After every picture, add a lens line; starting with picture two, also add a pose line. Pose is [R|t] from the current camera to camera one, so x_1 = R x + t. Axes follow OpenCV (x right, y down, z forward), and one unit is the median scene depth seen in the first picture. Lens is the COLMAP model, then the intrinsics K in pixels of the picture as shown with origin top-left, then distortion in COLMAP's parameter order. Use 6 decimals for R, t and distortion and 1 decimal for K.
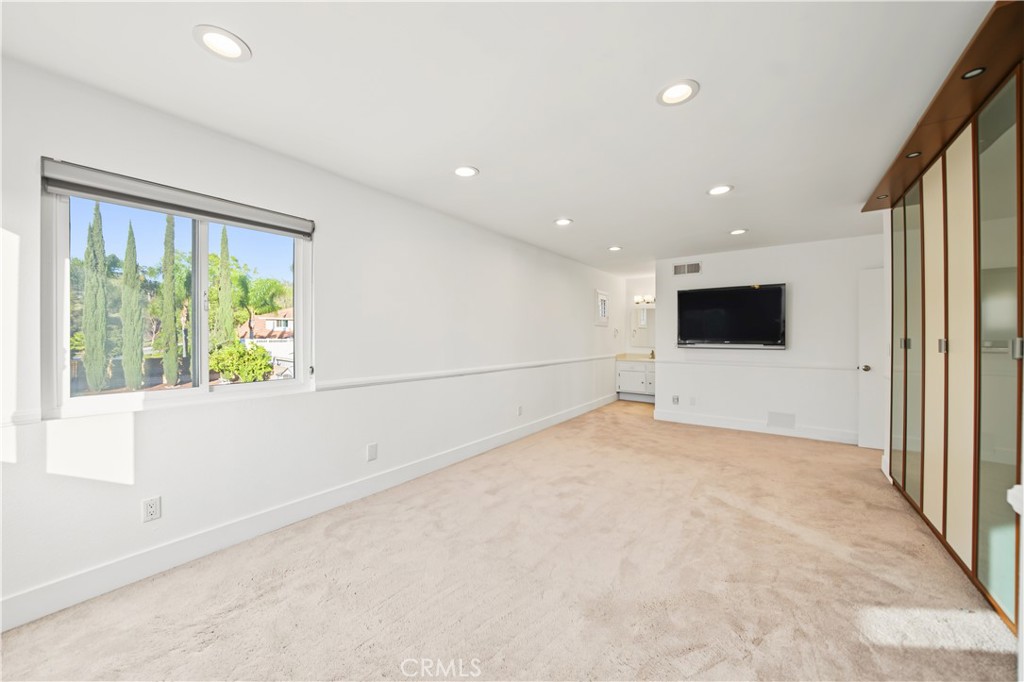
lens RADIAL K [[356.0, 0, 509.6], [0, 356.0, 336.1], [0, 0, 1]] dist [-0.022843, 0.001178]
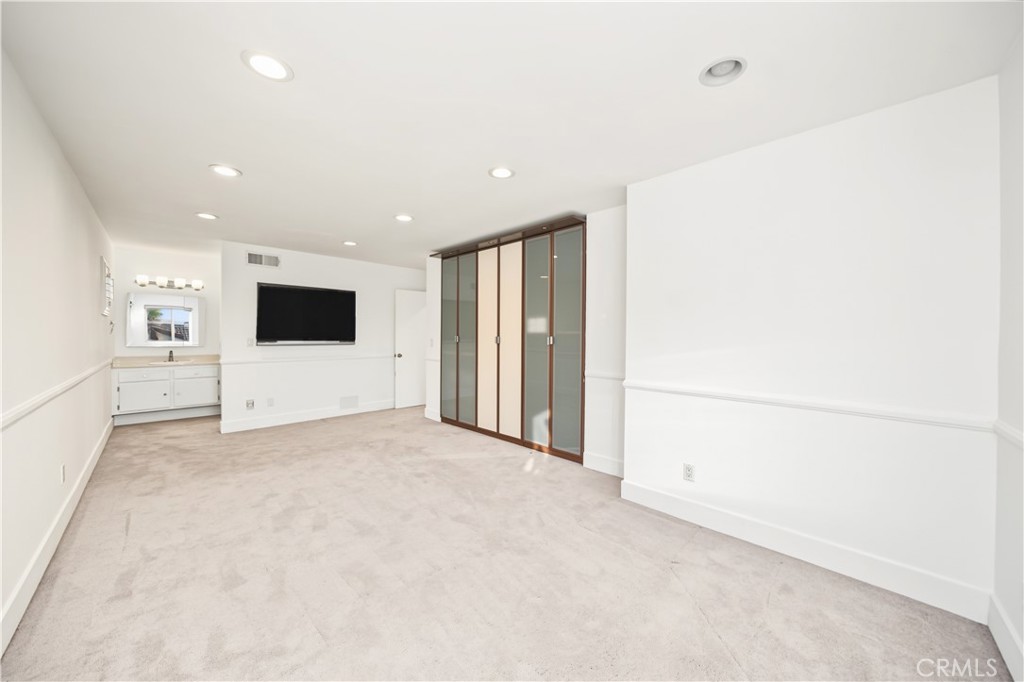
lens RADIAL K [[356.0, 0, 512.5], [0, 356.0, 338.9], [0, 0, 1]] dist [-0.022843, 0.001178]
pose [[0.131225, -0.009917, 0.991303, -0.451355], [-0.011401, 0.999869, 0.011512, -0.002855], [-0.991287, -0.012812, 0.131095, 0.334410]]
